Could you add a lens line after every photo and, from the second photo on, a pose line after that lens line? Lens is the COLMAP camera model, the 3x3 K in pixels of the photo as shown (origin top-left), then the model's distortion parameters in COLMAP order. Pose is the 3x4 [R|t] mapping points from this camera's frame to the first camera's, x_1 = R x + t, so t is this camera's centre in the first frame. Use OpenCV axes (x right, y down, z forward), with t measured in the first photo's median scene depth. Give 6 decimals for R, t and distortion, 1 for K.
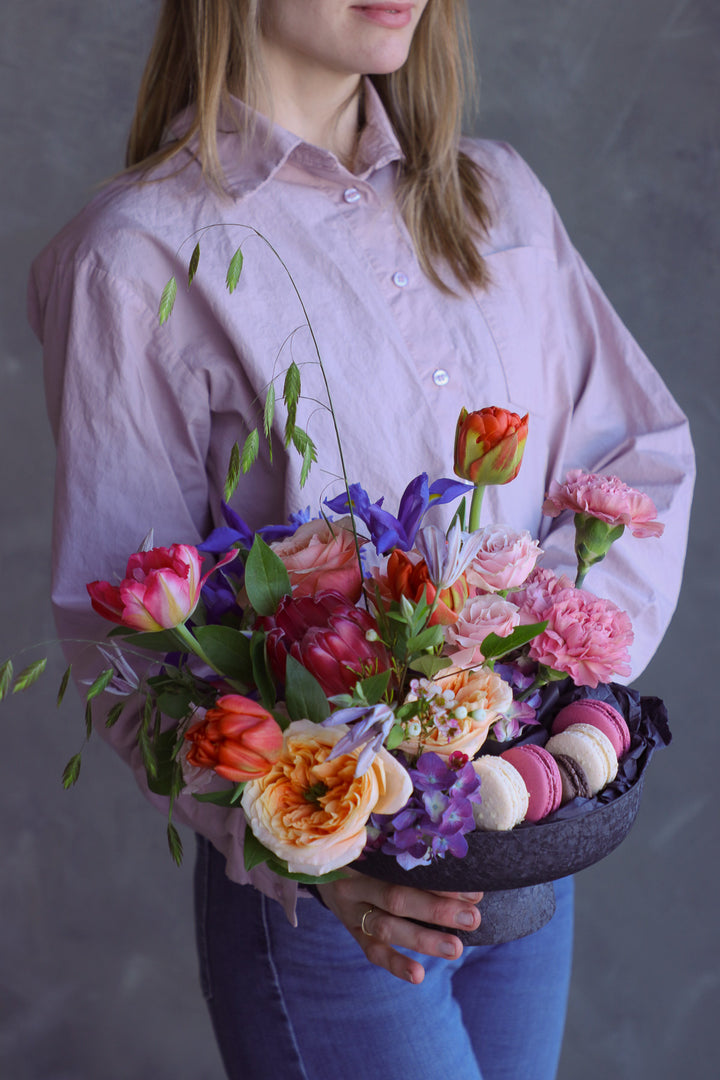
lens RADIAL K [[2350.3, 0, 357.9], [0, 2350.3, 543.9], [0, 0, 1]] dist [0.058777, 0.000000]
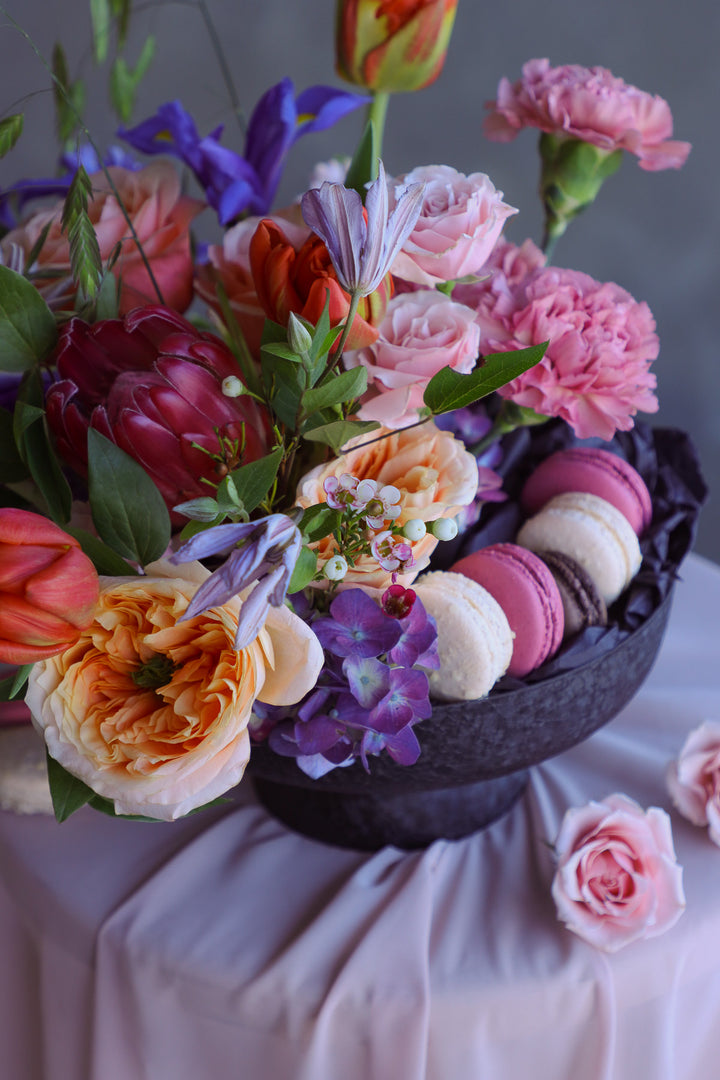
lens RADIAL K [[2291.2, 0, 352.3], [0, 2291.2, 539.0], [0, 0, 1]] dist [0.169306, 0.000000]
pose [[0.992524, -0.066002, 0.102660, -0.024639], [0.045499, 0.980619, 0.190571, -0.028321], [-0.113249, -0.184475, 0.976291, 0.450020]]
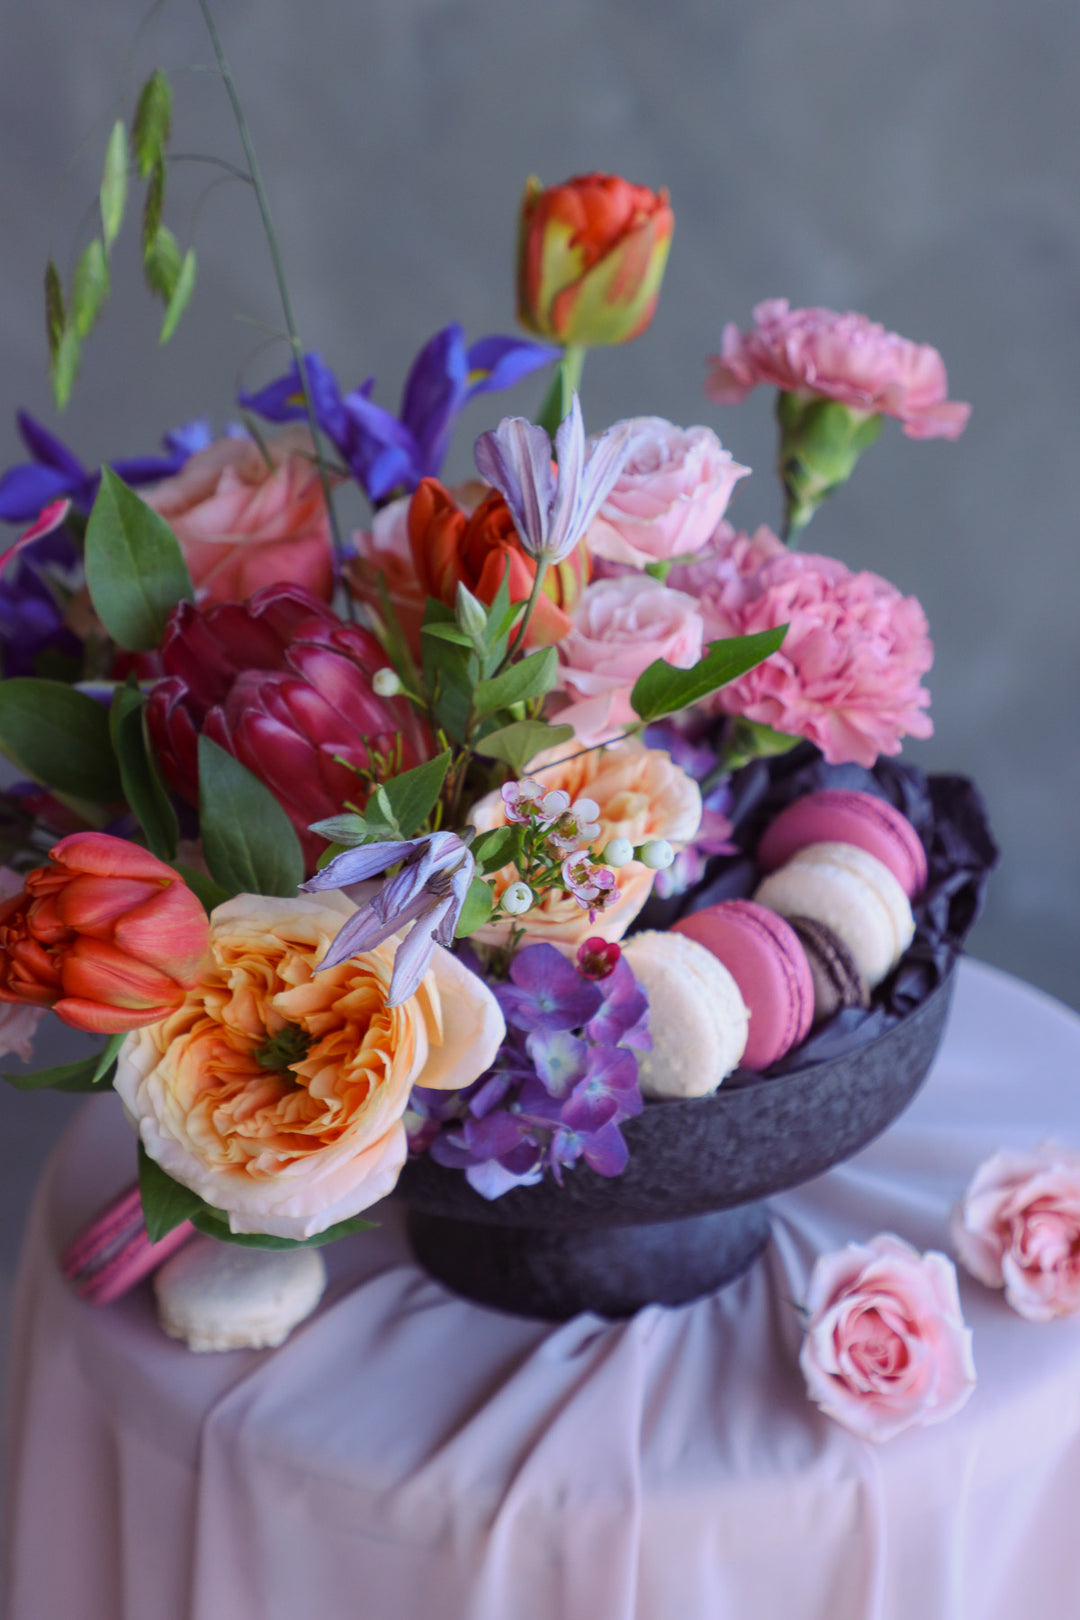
lens RADIAL K [[3115.3, 0, 528.2], [0, 3115.3, 818.8], [0, 0, 1]] dist [0.109337, 0.000000]
pose [[0.992717, -0.056953, 0.106160, -0.031093], [0.046226, 0.993822, 0.100904, 0.006527], [-0.111251, -0.095261, 0.989216, 0.414431]]
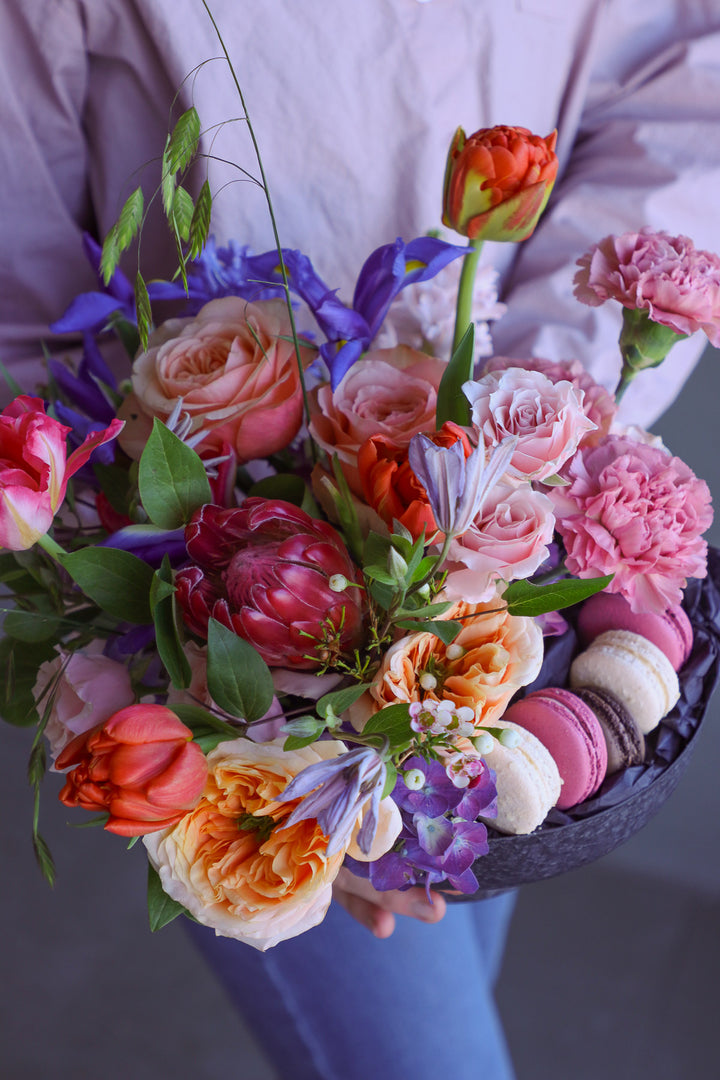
lens RADIAL K [[2291.2, 0, 367.3], [0, 2291.2, 559.1], [0, 0, 1]] dist [0.169306, 0.000000]
pose [[0.996542, -0.014553, 0.081805, -0.037597], [-0.017967, 0.923510, 0.383153, -0.209072], [-0.081124, -0.383298, 0.920055, 0.415741]]
